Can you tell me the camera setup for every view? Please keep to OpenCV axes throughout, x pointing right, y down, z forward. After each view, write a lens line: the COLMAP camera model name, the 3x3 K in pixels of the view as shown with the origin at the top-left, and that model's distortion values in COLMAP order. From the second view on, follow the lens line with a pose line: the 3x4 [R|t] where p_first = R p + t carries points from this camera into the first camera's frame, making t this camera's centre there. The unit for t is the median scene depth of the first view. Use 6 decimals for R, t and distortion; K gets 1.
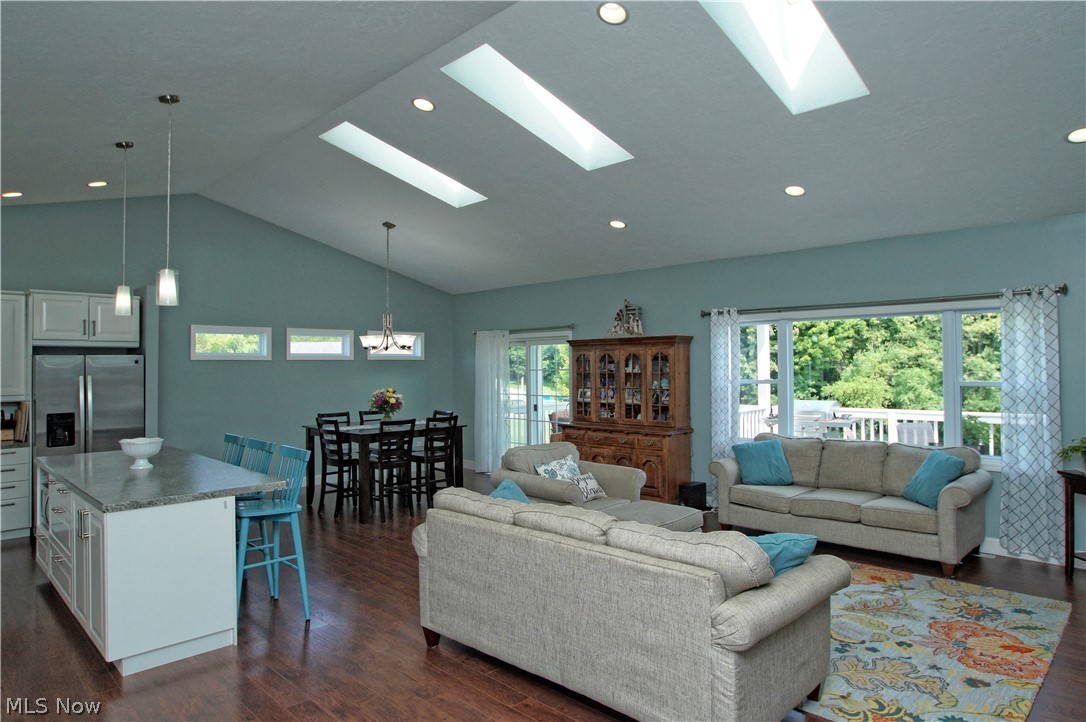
lens RADIAL K [[599.8, 0, 543.0], [0, 599.8, 361.0], [0, 0, 1]] dist [-0.097140, 0.000014]
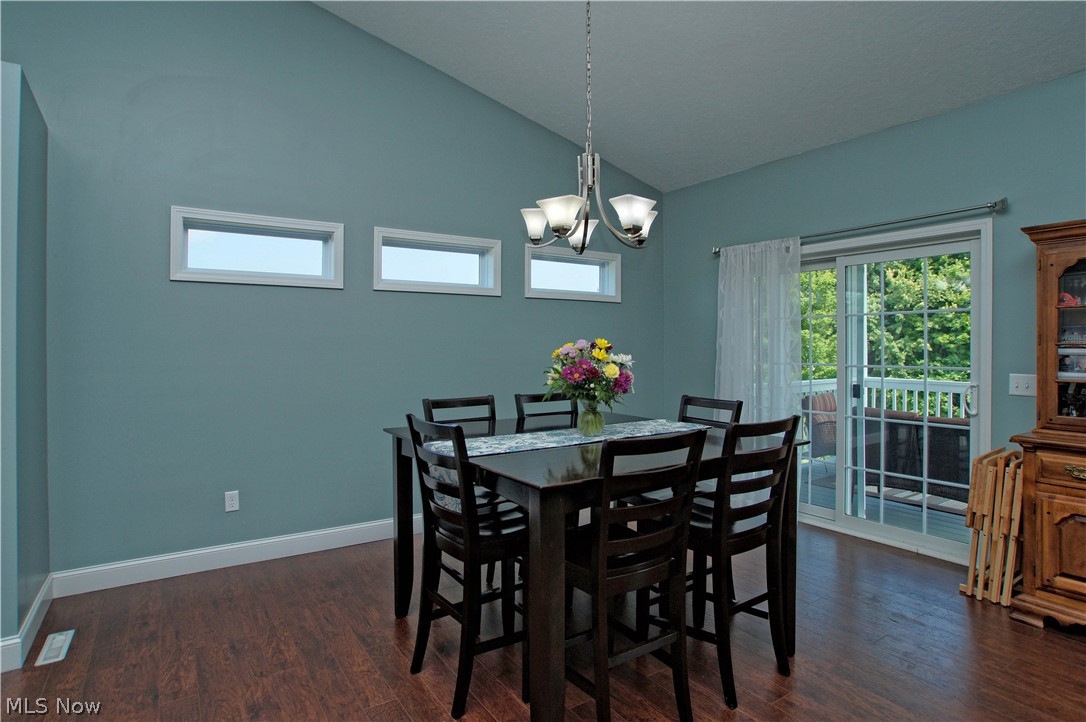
lens RADIAL K [[563.6, 0, 543.0], [0, 563.6, 361.0], [0, 0, 1]] dist [-0.001726, -0.000363]
pose [[0.975984, 0.011425, -0.217541, -0.213069], [-0.002794, 0.999198, 0.039946, 0.045479], [0.217823, -0.038378, 0.975233, 0.637955]]
